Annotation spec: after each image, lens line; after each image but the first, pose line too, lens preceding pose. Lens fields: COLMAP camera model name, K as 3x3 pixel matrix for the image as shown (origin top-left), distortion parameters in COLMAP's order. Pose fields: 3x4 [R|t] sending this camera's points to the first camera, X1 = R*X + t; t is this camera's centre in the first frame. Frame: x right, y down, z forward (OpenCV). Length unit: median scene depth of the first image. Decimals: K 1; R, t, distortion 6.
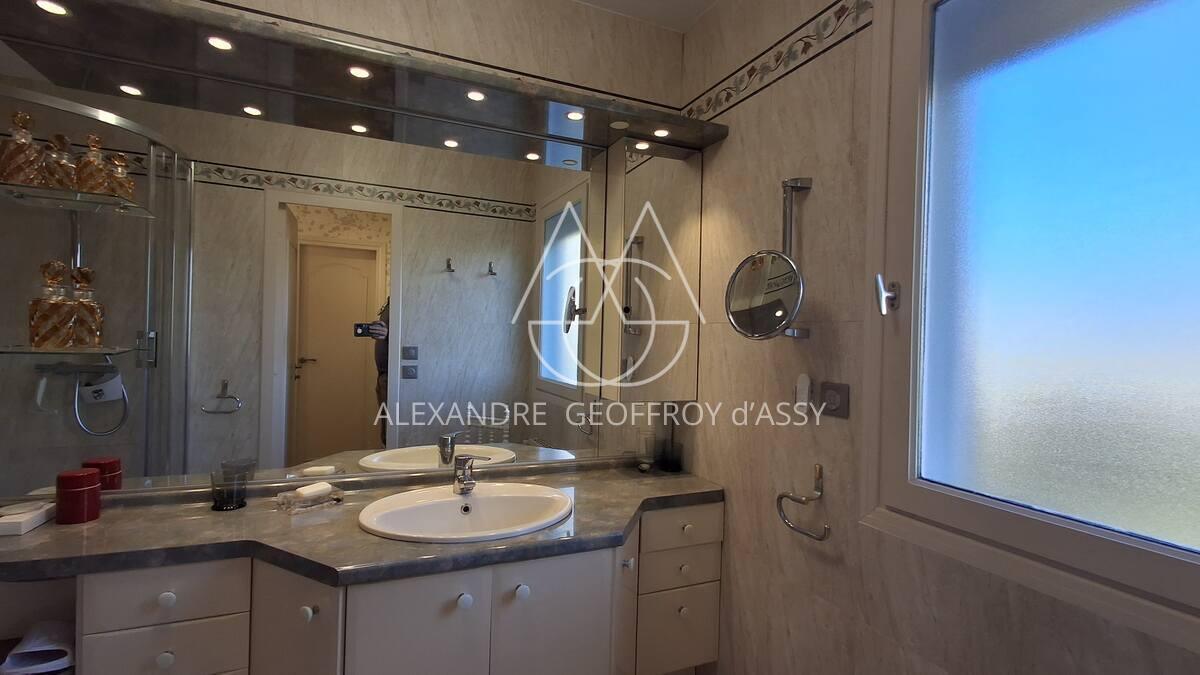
lens RADIAL K [[547.5, 0, 607.3], [0, 547.5, 342.0], [0, 0, 1]] dist [-0.003646, 0.001311]
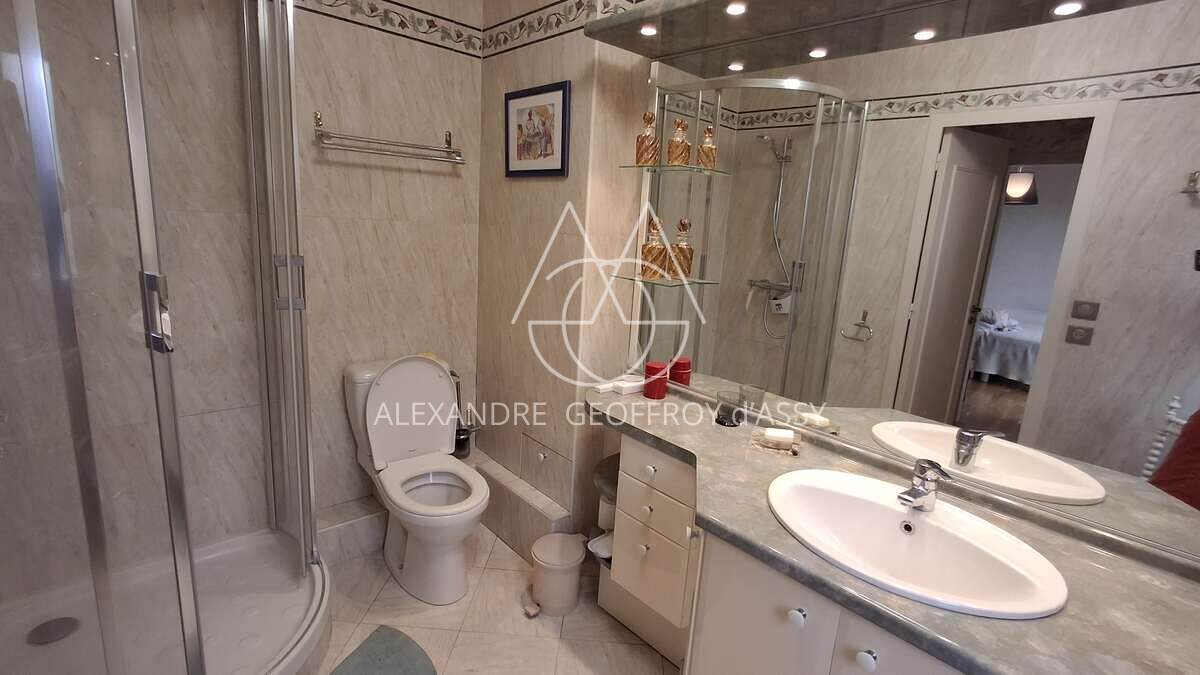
lens RADIAL K [[547.5, 0, 604.9], [0, 547.5, 330.7], [0, 0, 1]] dist [-0.003646, 0.001311]
pose [[0.322980, 0.177859, -0.929543, 0.163432], [-0.064631, 0.984034, 0.165829, -0.041788], [0.944196, 0.006517, 0.329319, 0.198889]]
